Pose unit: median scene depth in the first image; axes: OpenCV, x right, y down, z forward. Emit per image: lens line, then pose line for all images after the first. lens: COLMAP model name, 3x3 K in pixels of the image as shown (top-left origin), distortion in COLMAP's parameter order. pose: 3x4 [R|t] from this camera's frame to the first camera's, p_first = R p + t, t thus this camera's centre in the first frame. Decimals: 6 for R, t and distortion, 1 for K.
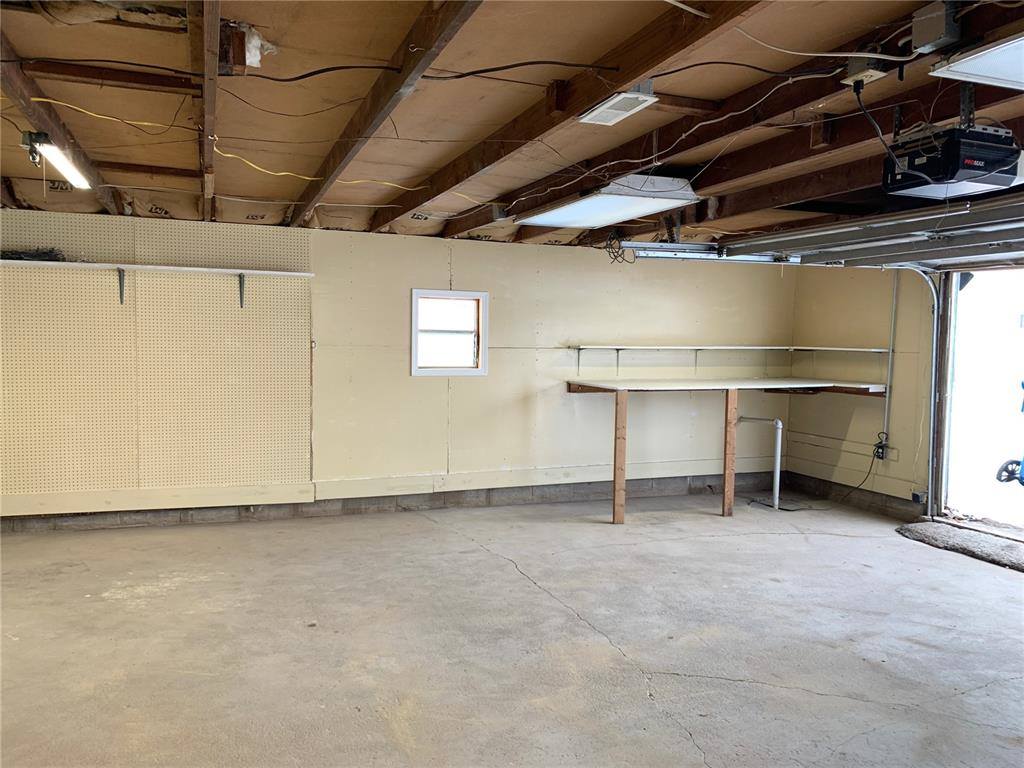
lens RADIAL K [[786.2, 0, 514.3], [0, 786.2, 388.6], [0, 0, 1]] dist [0.029779, -0.013766]
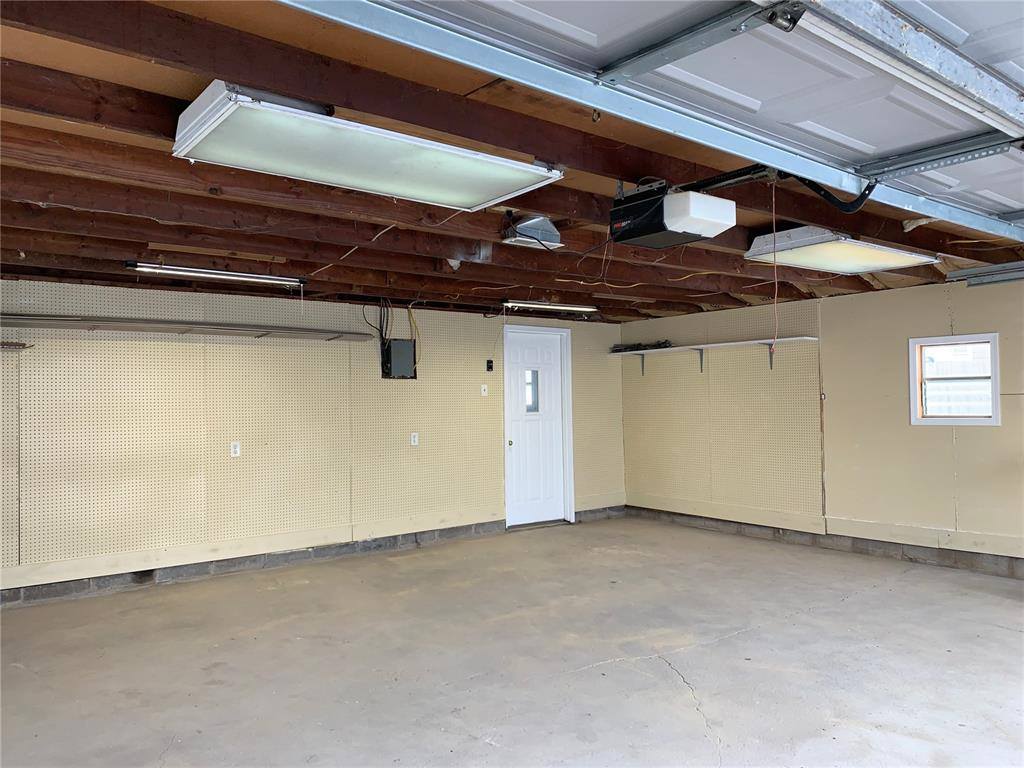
lens RADIAL K [[786.2, 0, 517.8], [0, 786.2, 381.5], [0, 0, 1]] dist [0.029779, -0.013766]
pose [[0.300192, -0.046053, -0.952766, 0.742712], [-0.042437, 0.997200, -0.061571, 0.013075], [0.952934, 0.058915, 0.297397, 0.237002]]
